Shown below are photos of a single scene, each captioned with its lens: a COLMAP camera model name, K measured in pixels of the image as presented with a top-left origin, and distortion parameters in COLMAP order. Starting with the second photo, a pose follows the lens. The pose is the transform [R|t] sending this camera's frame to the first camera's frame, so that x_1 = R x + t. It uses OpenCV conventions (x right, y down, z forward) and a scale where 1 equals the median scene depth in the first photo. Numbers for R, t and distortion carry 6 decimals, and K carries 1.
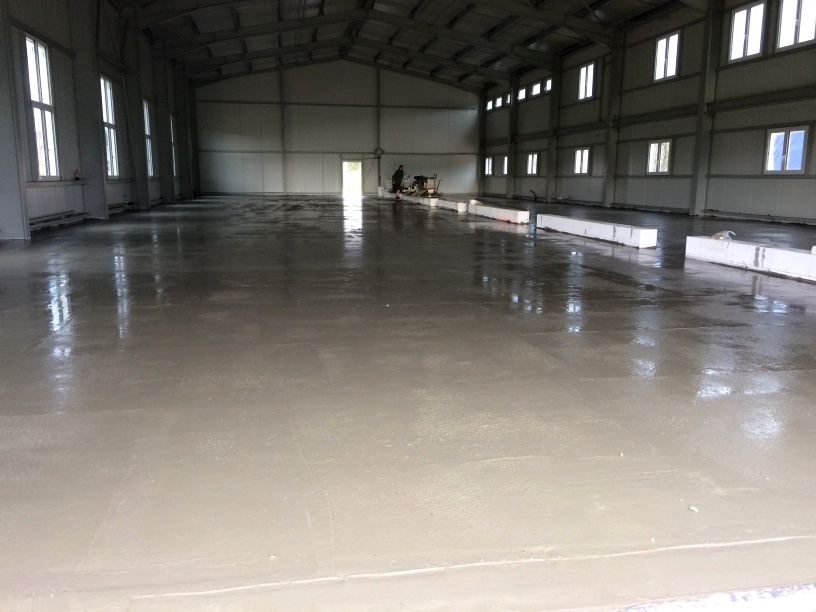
lens RADIAL K [[654.2, 0, 408.0], [0, 654.2, 306.0], [0, 0, 1]] dist [0.014900, -0.008198]
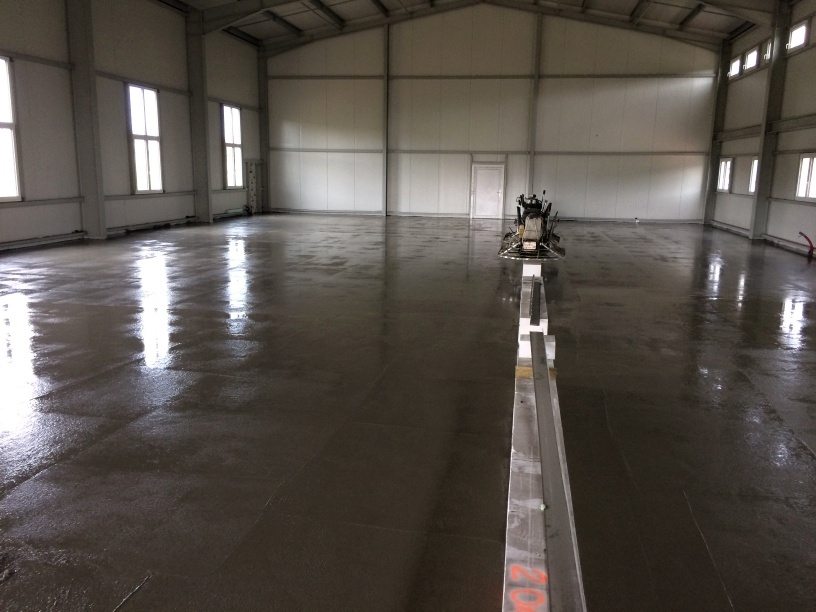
lens RADIAL K [[685.8, 0, 408.0], [0, 685.8, 306.0], [0, 0, 1]] dist [-0.007751, -0.012755]
pose [[0.938810, 0.074685, -0.336241, 0.075008], [-0.075485, 0.997089, 0.010712, -0.088449], [0.336063, 0.015325, 0.941715, 0.361398]]
